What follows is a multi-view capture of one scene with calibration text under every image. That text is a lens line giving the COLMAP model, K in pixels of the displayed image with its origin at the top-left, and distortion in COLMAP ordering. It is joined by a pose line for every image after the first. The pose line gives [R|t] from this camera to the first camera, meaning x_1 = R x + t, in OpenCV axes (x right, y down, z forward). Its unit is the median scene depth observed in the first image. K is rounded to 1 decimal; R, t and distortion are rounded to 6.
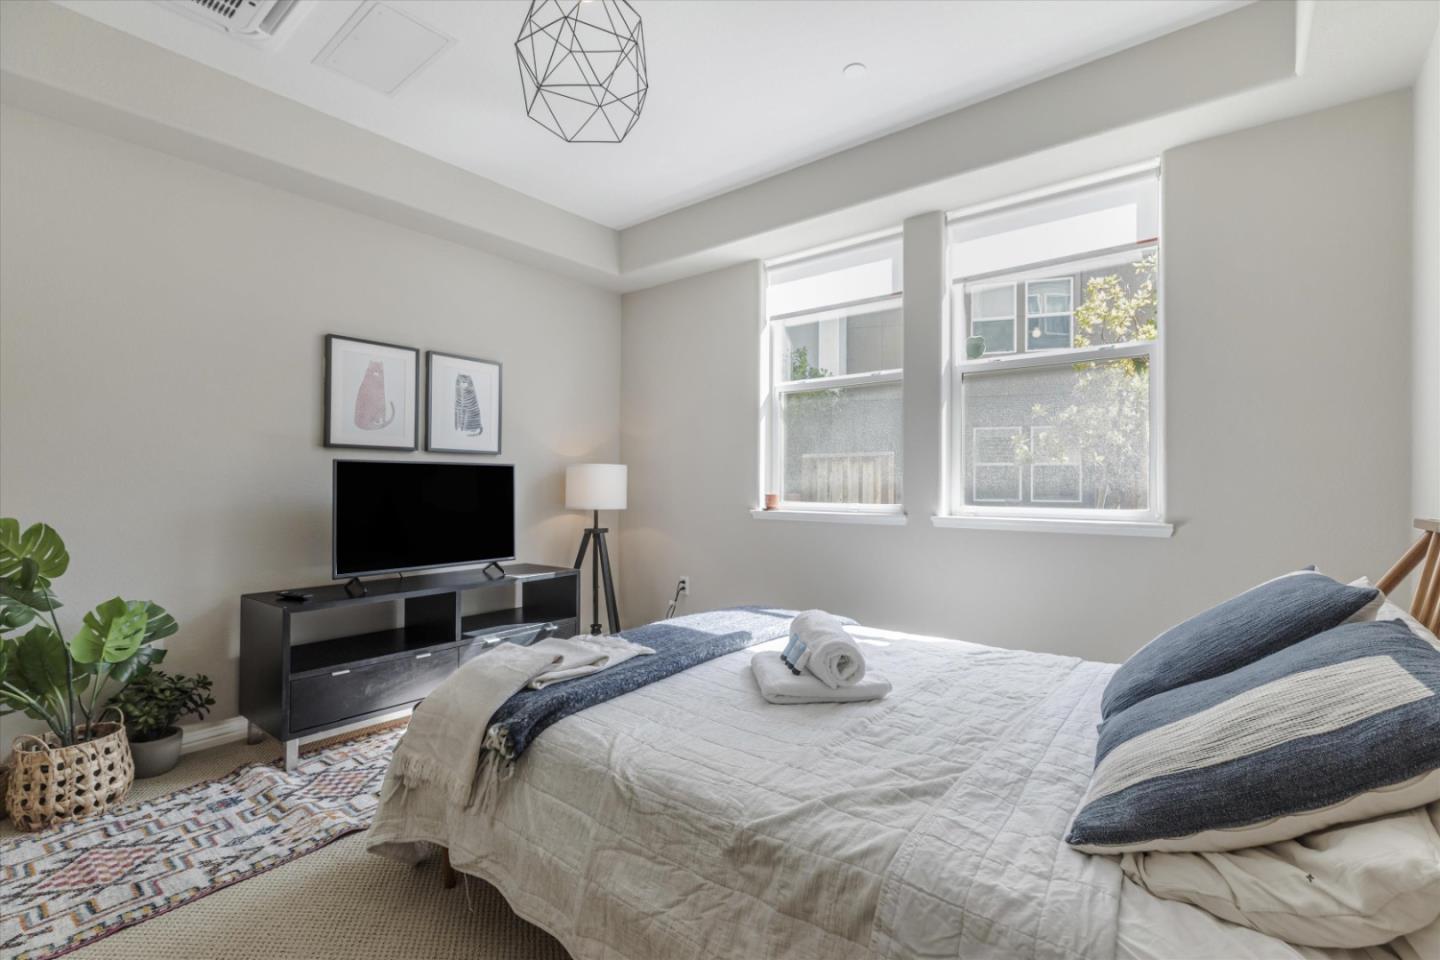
lens RADIAL K [[646.7, 0, 726.6], [0, 646.7, 478.5], [0, 0, 1]] dist [0.010572, 0.000124]
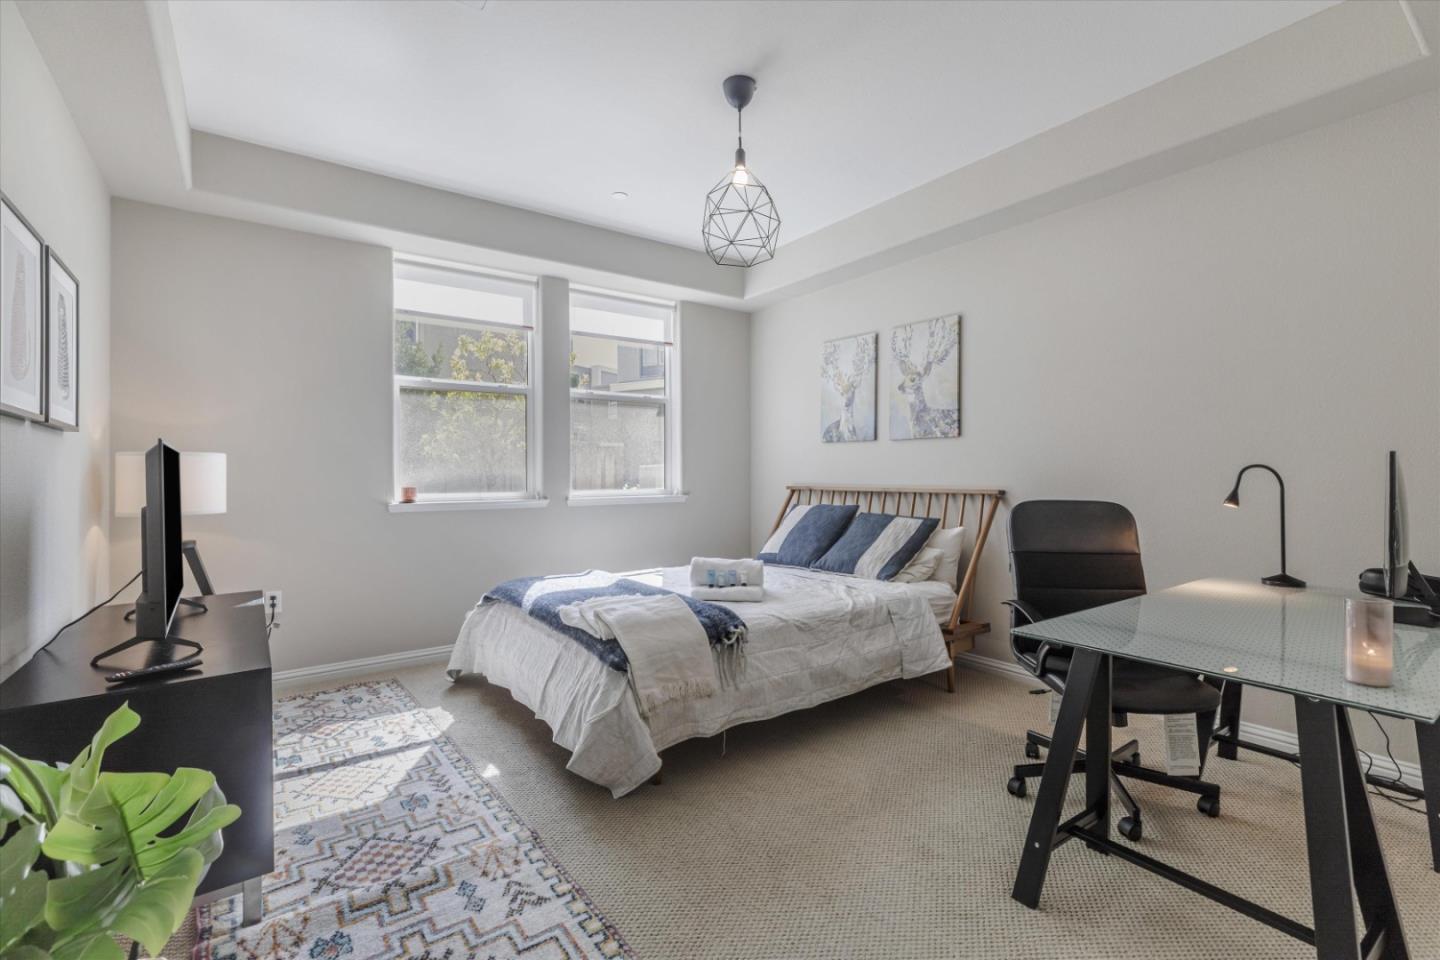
lens RADIAL K [[646.7, 0, 726.6], [0, 646.7, 478.5], [0, 0, 1]] dist [0.010572, 0.000124]
pose [[0.258670, -0.009633, 0.965918, -0.958689], [-0.001123, 0.999947, 0.010274, 0.000920], [-0.965965, -0.003742, 0.258645, 0.311258]]
